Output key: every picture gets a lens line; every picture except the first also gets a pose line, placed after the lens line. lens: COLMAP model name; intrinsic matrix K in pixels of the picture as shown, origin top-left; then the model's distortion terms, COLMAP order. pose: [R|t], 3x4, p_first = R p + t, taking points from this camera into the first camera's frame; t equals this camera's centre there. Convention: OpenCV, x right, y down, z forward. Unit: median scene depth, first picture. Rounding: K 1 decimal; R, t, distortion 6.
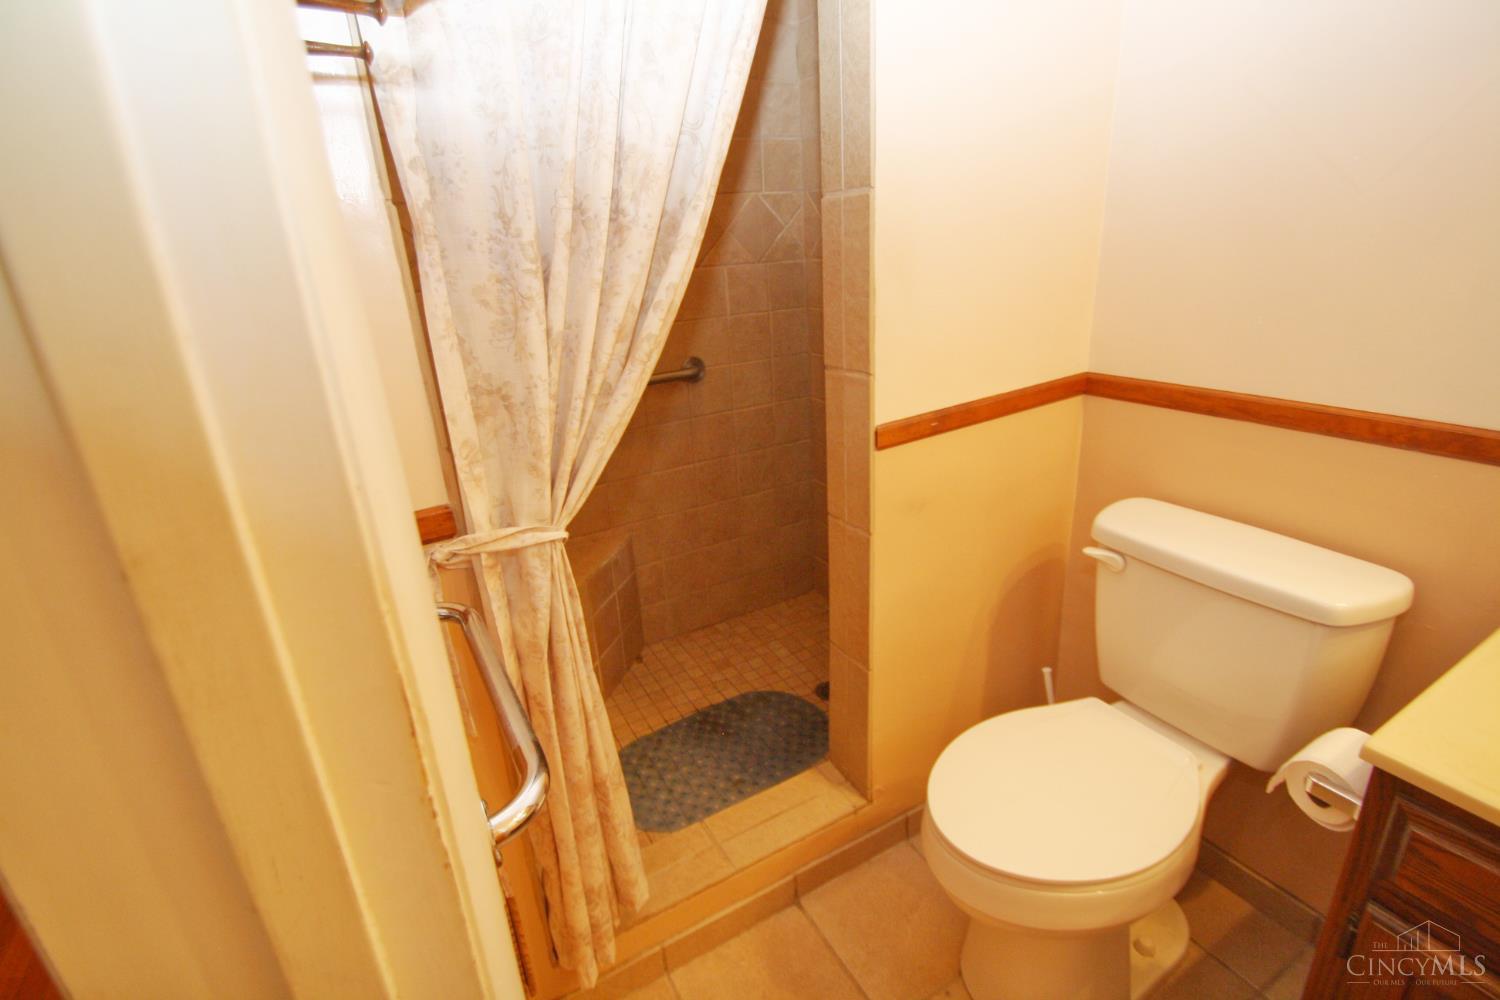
lens RADIAL K [[702.5, 0, 736.9], [0, 702.5, 491.4], [0, 0, 1]] dist [0.015094, -0.013308]
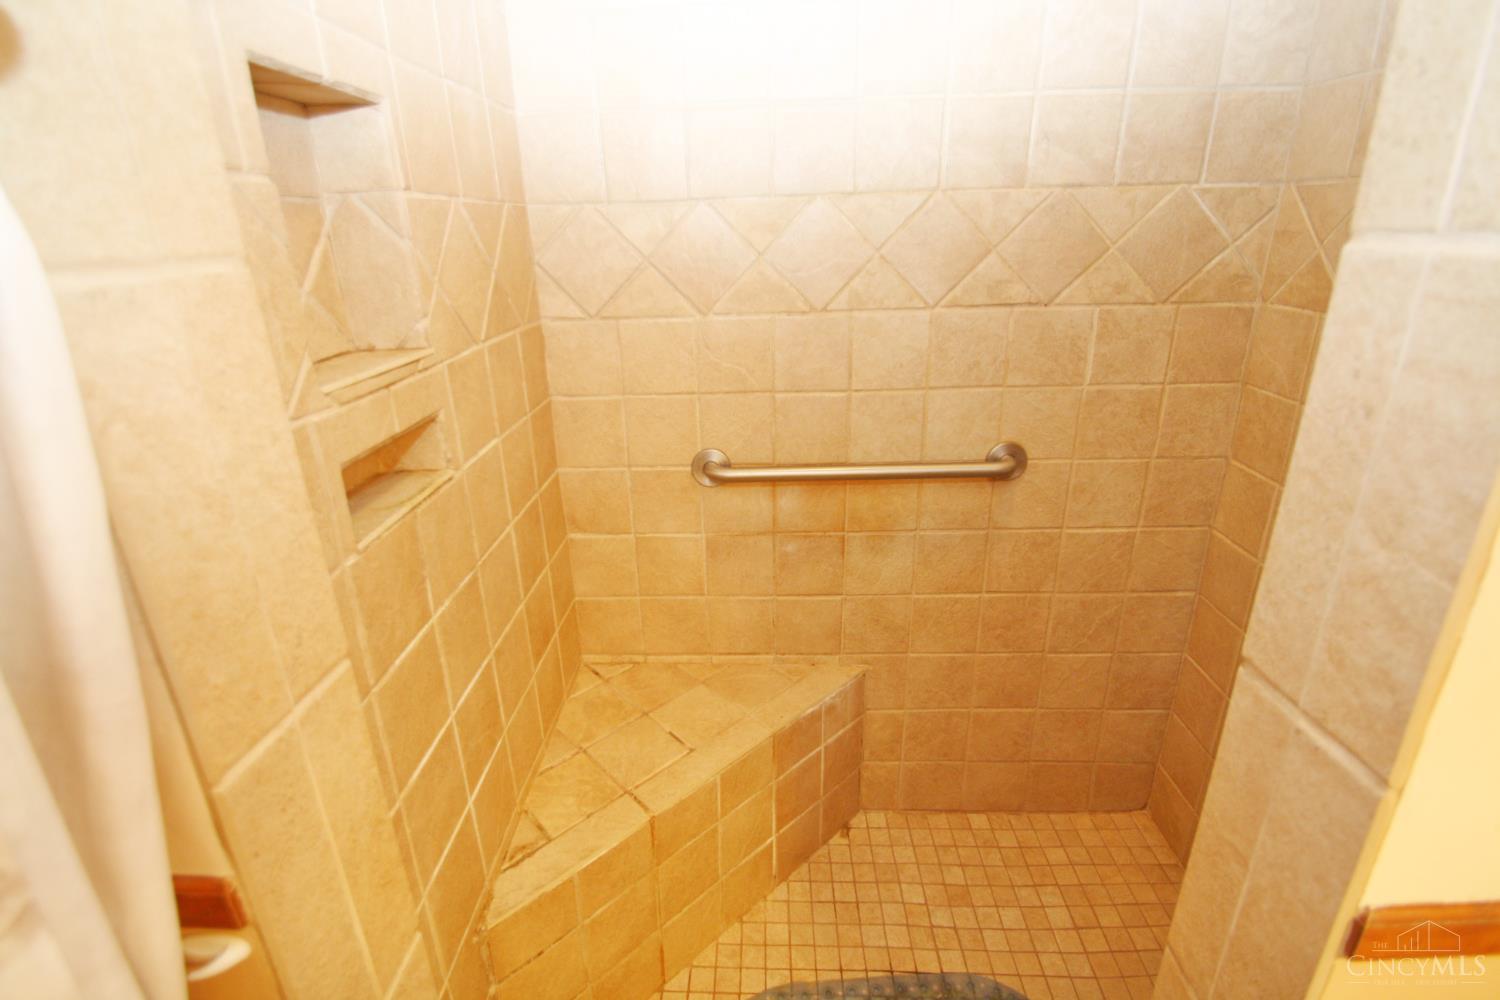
lens RADIAL K [[702.5, 0, 736.9], [0, 702.5, 491.4], [0, 0, 1]] dist [0.015094, -0.013308]
pose [[0.863950, 0.210053, -0.457676, 0.025621], [-0.193471, 0.977552, 0.083440, -0.151667], [0.464929, 0.016459, 0.885195, 0.313650]]
